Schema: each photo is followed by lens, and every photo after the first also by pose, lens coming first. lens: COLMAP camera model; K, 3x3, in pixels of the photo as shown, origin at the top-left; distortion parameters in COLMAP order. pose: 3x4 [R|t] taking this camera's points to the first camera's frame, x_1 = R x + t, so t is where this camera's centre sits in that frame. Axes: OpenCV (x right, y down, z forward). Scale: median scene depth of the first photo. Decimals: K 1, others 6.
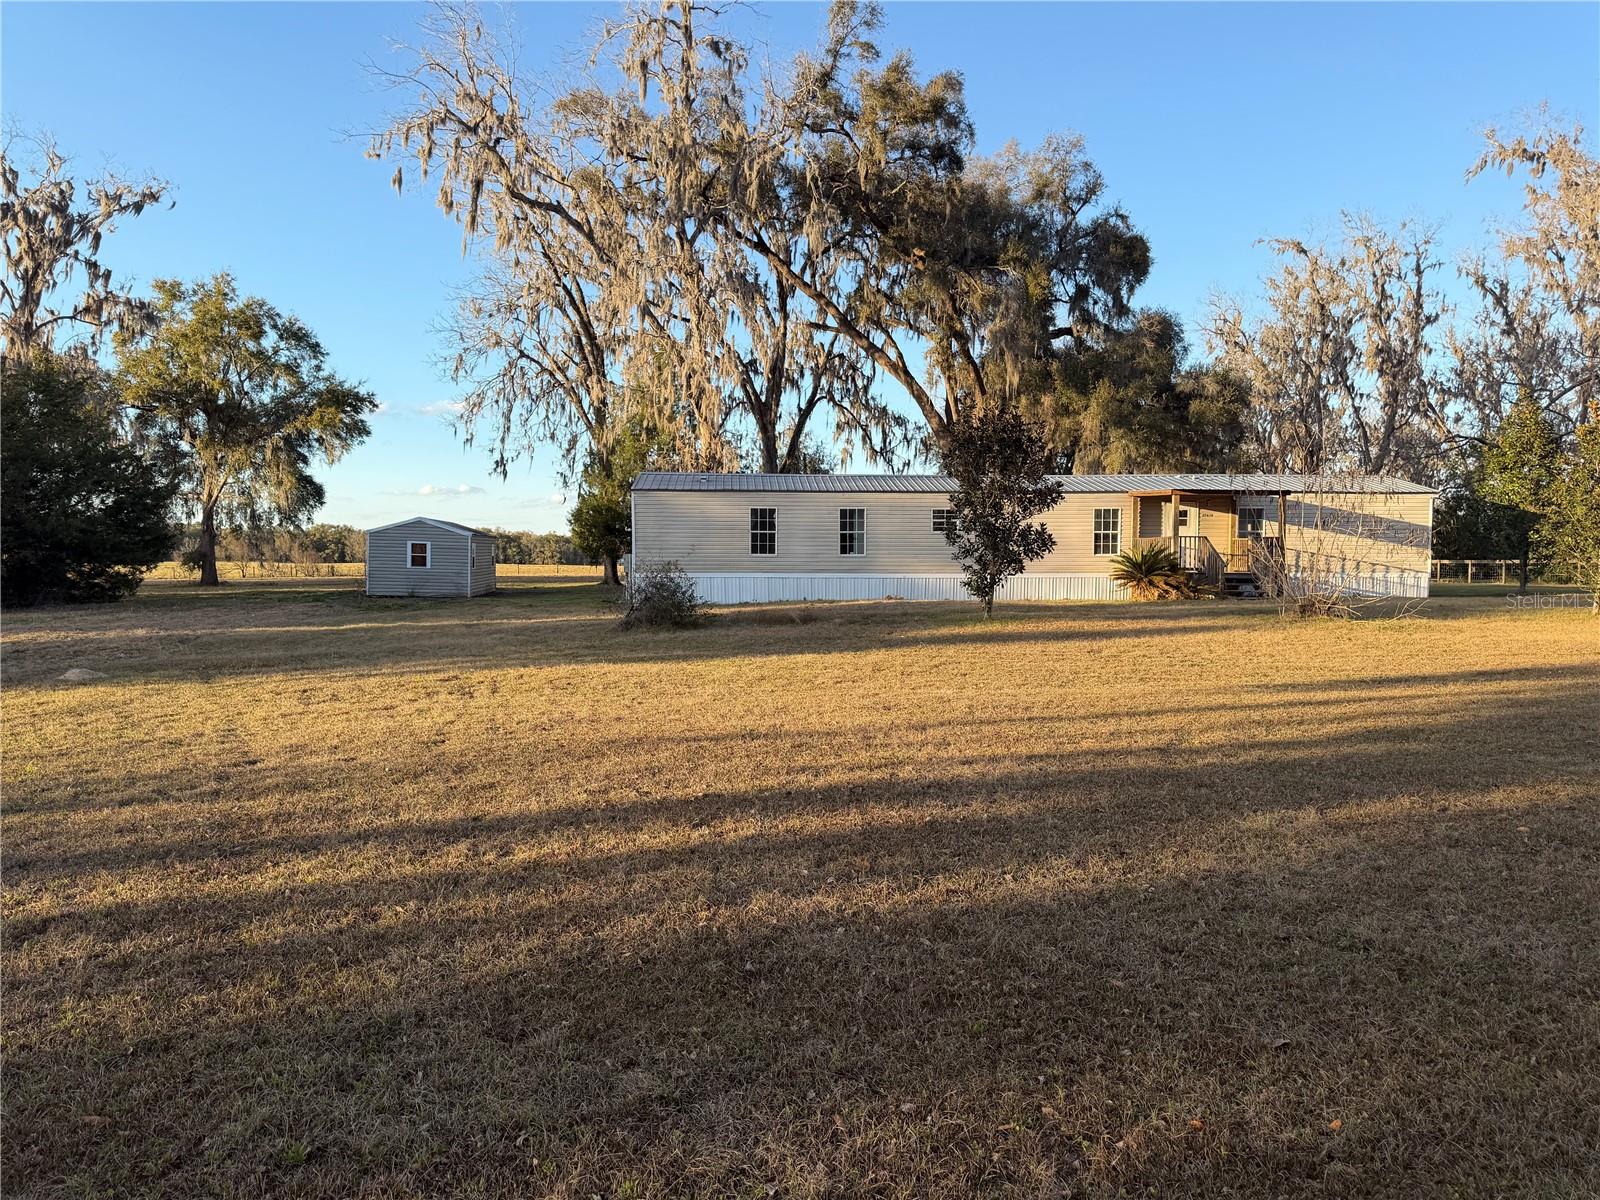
lens RADIAL K [[1134.7, 0, 802.8], [0, 1134.7, 597.4], [0, 0, 1]] dist [0.048046, -0.055649]
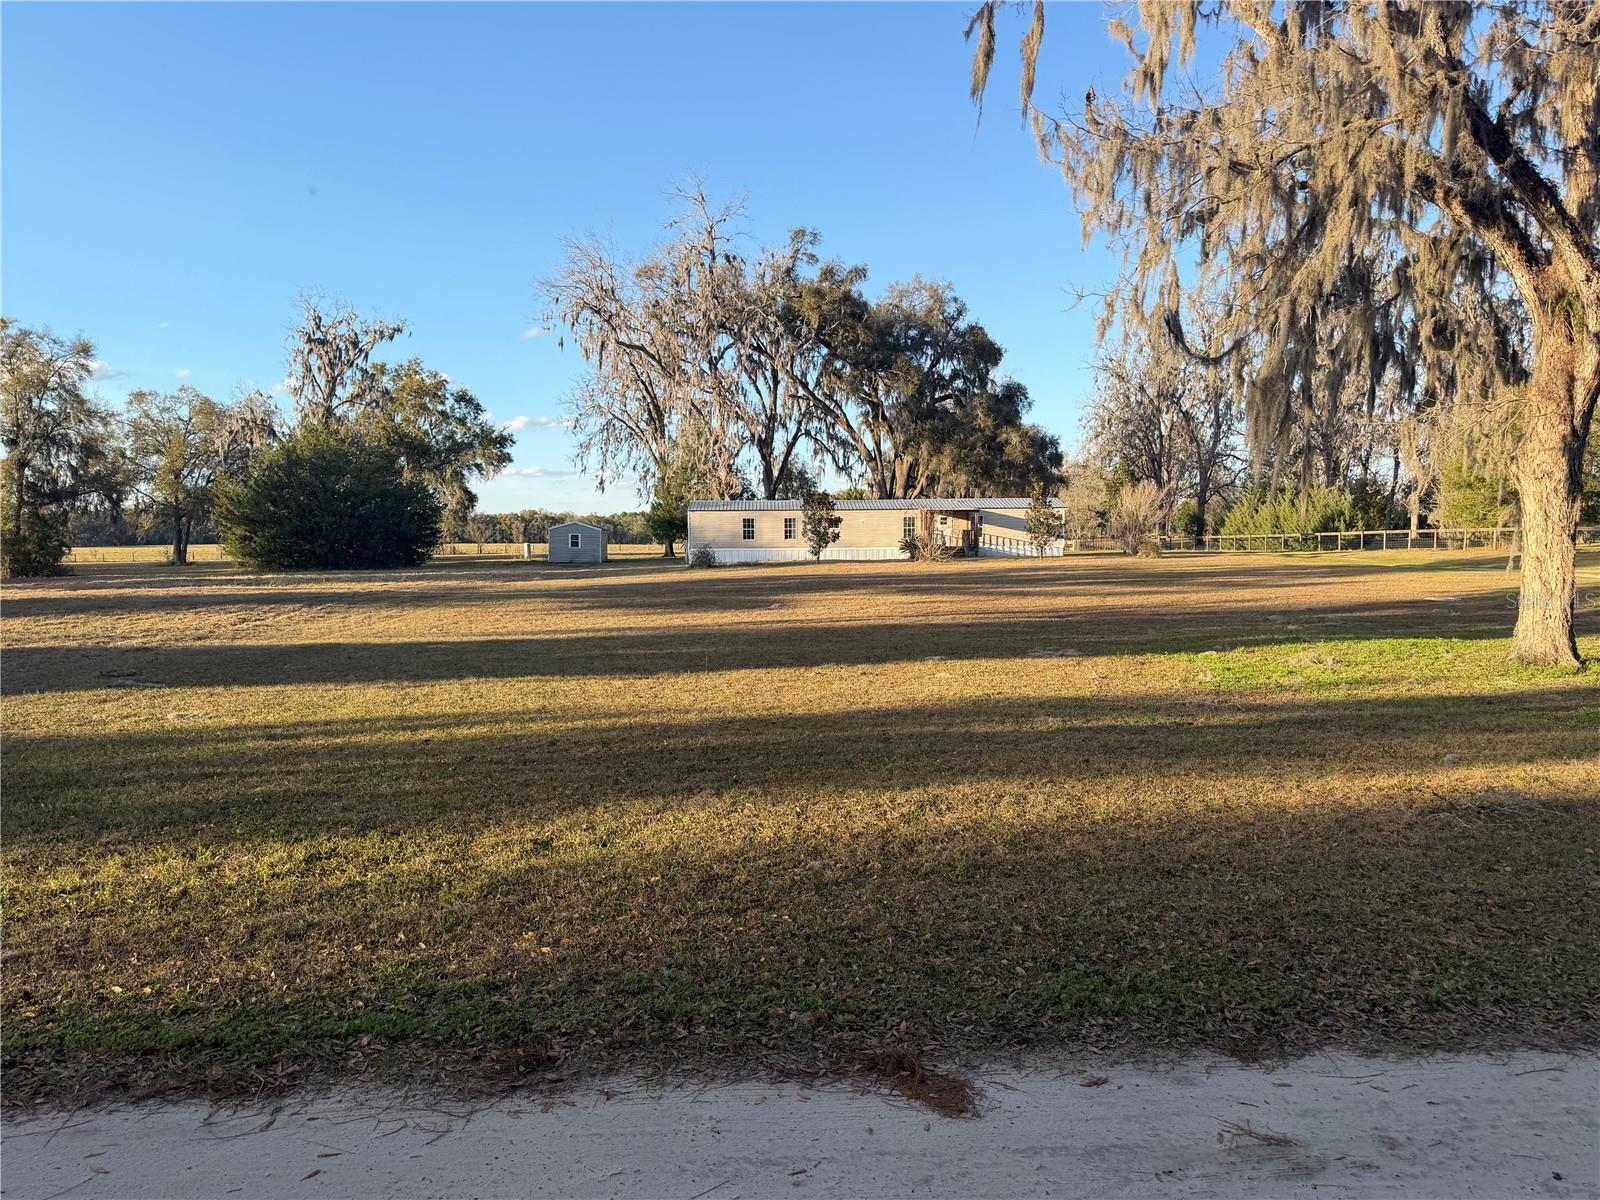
lens RADIAL K [[1134.7, 0, 799.9], [0, 1134.7, 599.2], [0, 0, 1]] dist [0.048046, -0.055649]
pose [[0.999475, -0.007958, -0.031397, 0.070358], [0.008662, 0.999713, 0.022343, 0.014978], [0.031210, -0.022603, 0.999257, -0.630865]]
